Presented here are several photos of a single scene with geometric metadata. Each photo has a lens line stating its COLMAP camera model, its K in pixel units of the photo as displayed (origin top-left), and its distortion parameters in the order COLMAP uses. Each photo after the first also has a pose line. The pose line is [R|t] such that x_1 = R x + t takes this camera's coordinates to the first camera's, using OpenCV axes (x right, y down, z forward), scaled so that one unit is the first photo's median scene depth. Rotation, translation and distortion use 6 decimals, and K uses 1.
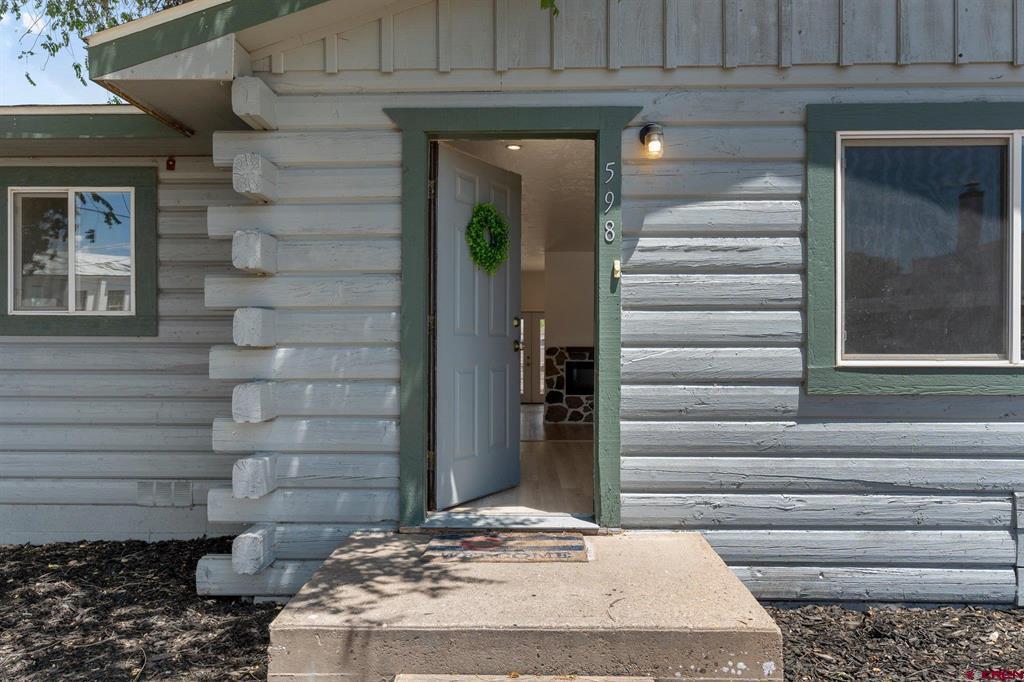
lens RADIAL K [[730.0, 0, 512.0], [0, 730.0, 341.0], [0, 0, 1]] dist [0.000972, 0.000147]
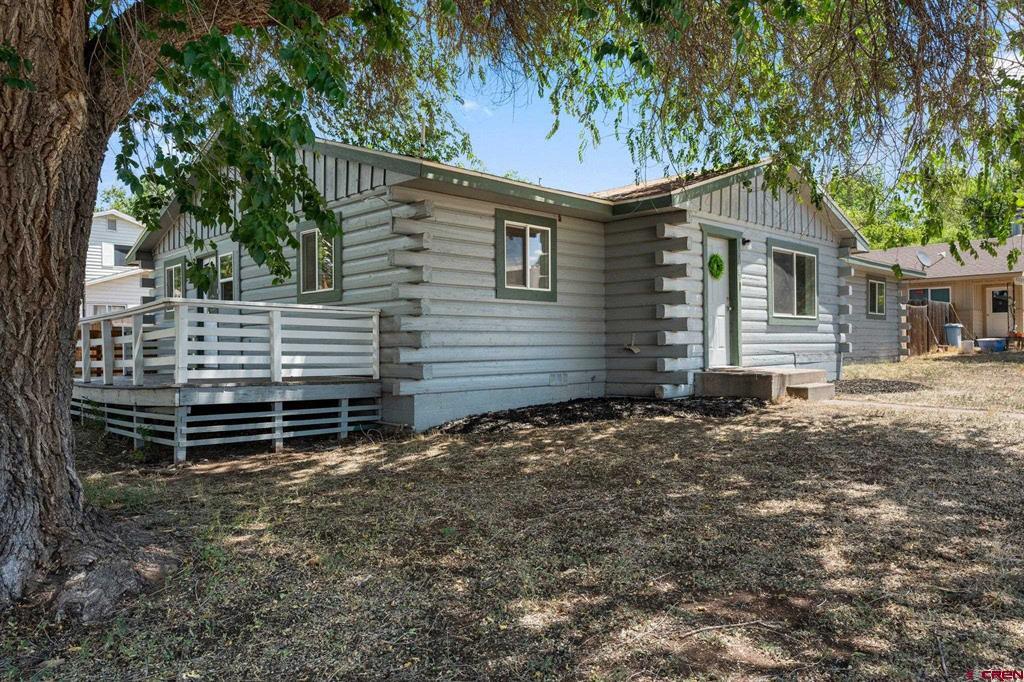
lens RADIAL K [[707.4, 0, 512.0], [0, 707.4, 341.0], [0, 0, 1]] dist [-0.001267, -0.000134]
pose [[0.687342, -0.004073, 0.726322, -2.011357], [0.008920, 0.999956, -0.002834, 0.106971], [-0.726279, 0.008427, 0.687349, -0.268285]]
